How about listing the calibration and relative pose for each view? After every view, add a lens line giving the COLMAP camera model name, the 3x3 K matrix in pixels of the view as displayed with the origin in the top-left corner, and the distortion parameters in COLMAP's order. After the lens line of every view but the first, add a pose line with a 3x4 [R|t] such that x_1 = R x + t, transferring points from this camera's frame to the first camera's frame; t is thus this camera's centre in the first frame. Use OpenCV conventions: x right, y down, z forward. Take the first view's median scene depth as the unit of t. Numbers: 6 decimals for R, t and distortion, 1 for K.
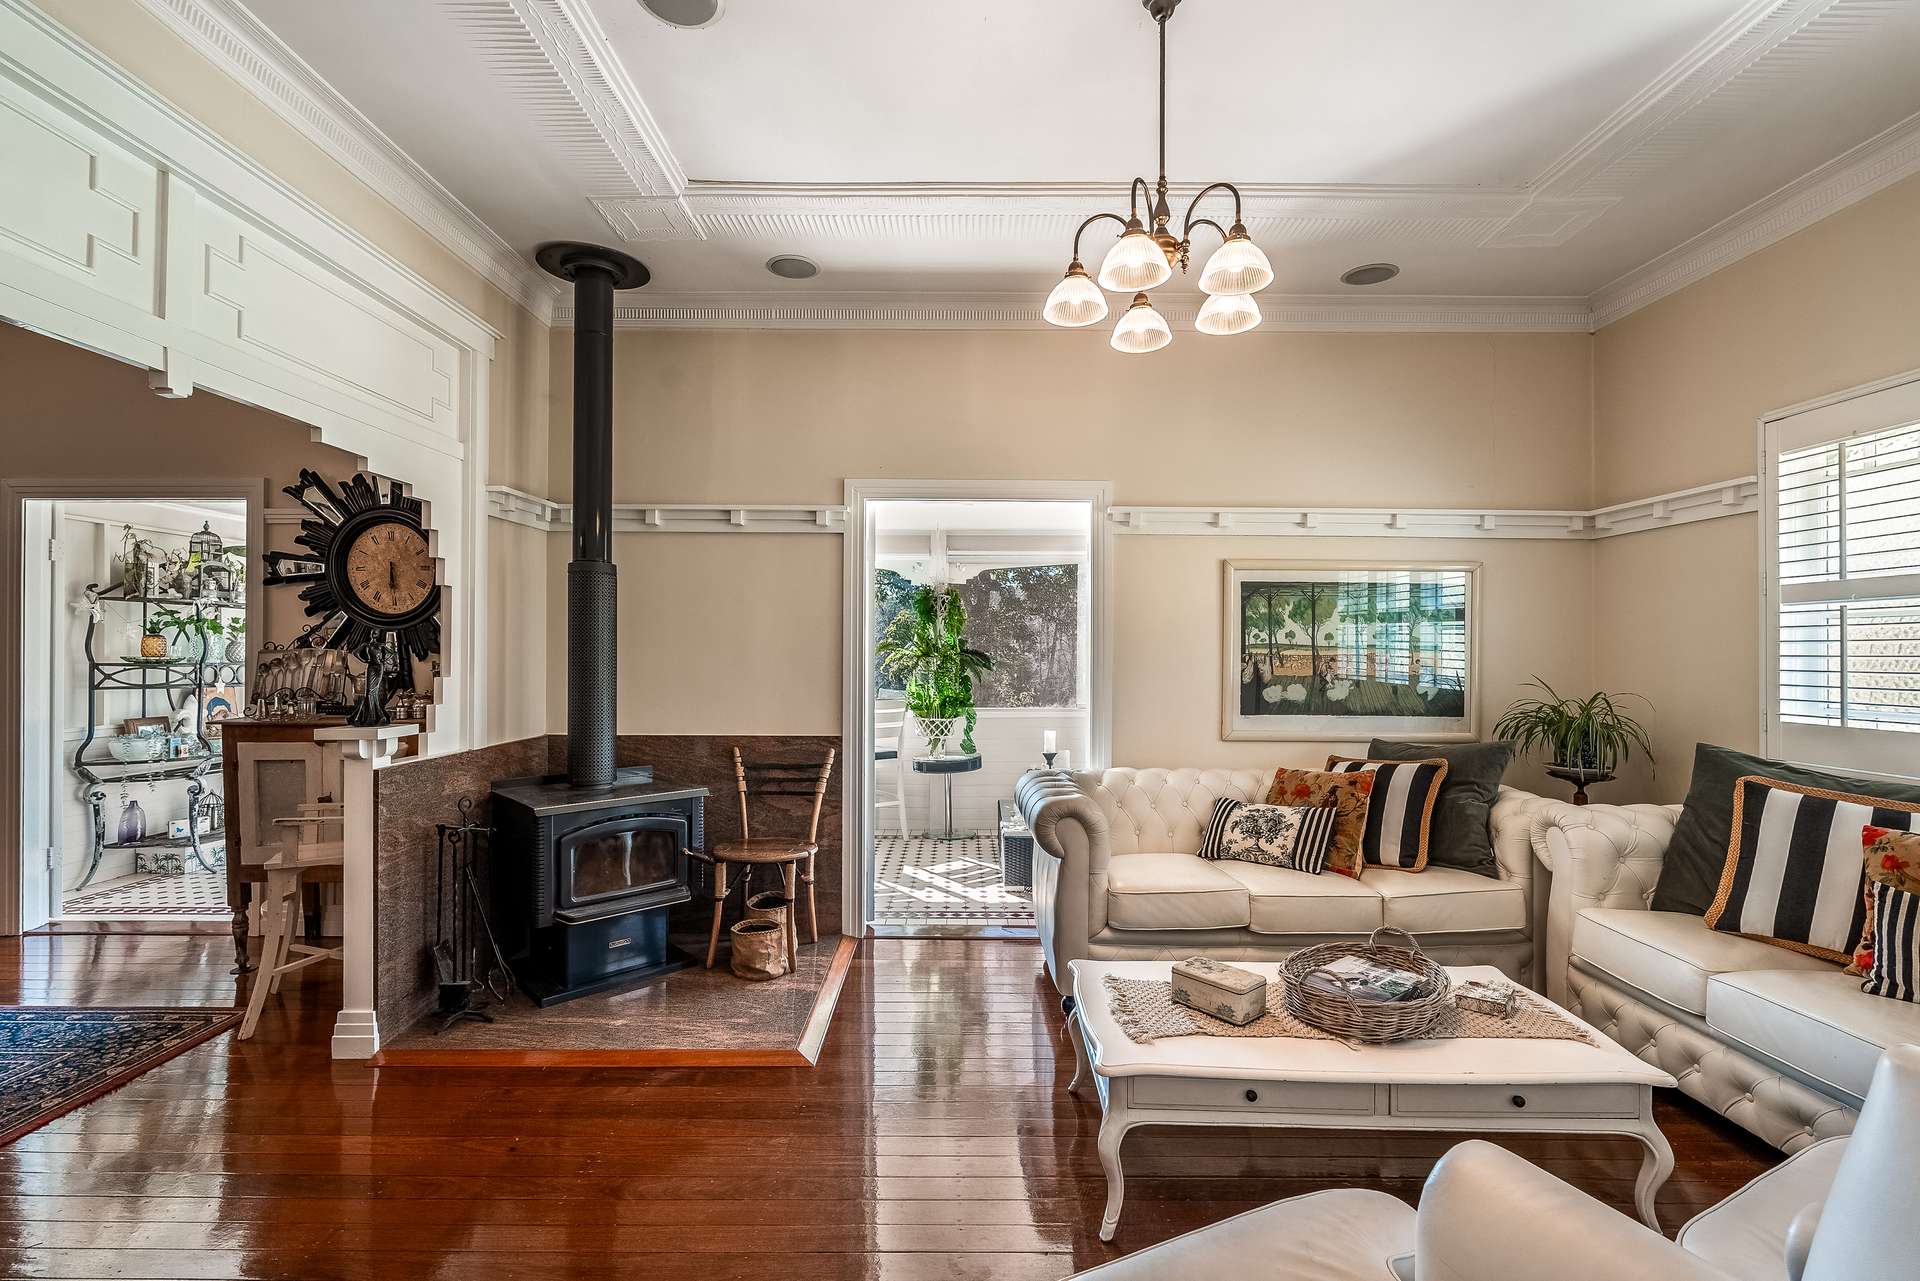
lens RADIAL K [[837.4, 0, 954.5], [0, 837.4, 645.5], [0, 0, 1]] dist [-0.003158, -0.000348]
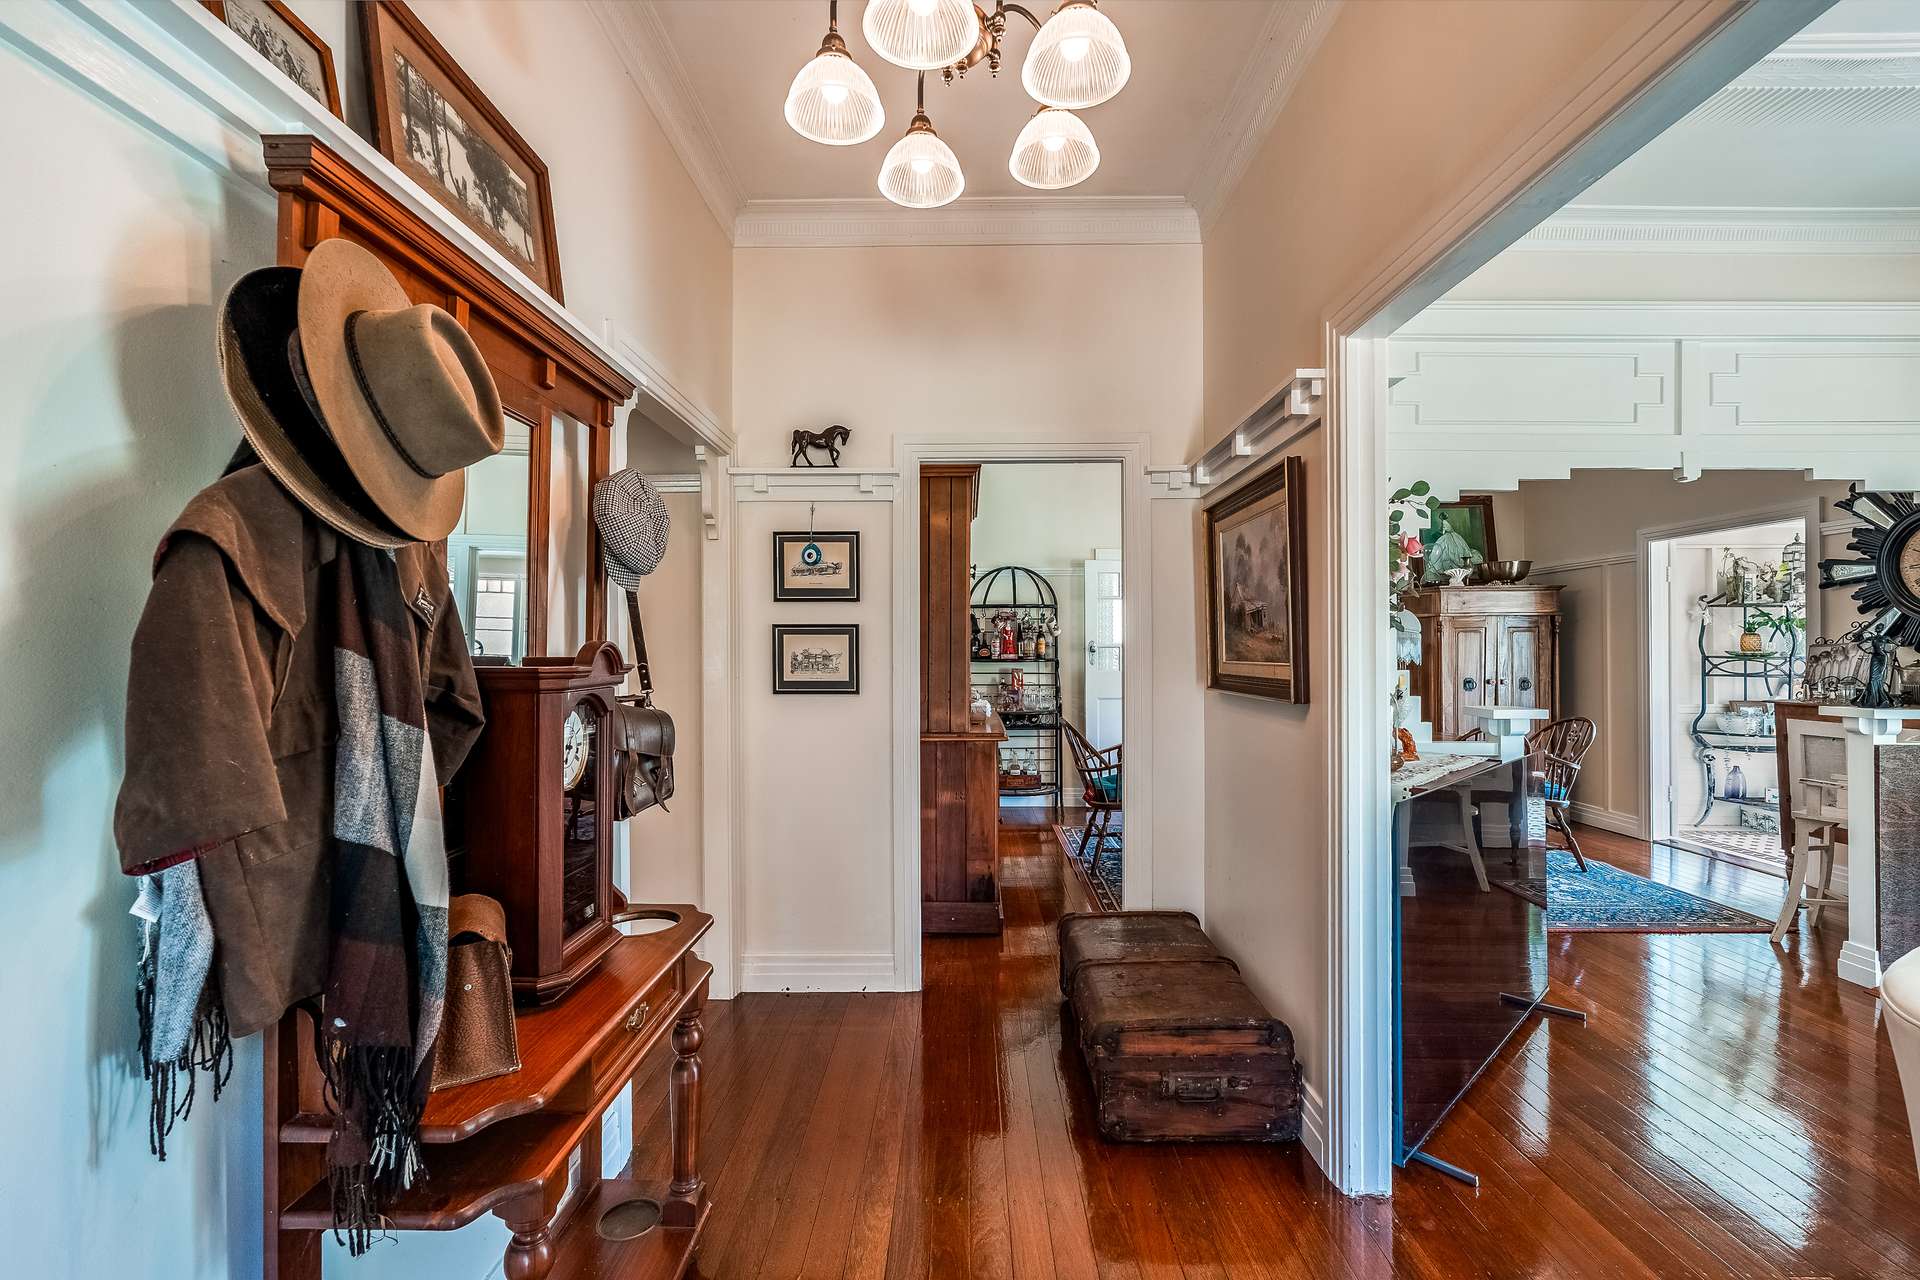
lens RADIAL K [[837.4, 0, 954.5], [0, 837.4, 645.0], [0, 0, 1]] dist [-0.003158, -0.000348]
pose [[-0.010120, -0.006730, -0.999926, 0.324846], [0.007654, 0.999948, -0.006808, 0.004548], [0.999919, -0.007723, -0.010068, -0.183951]]
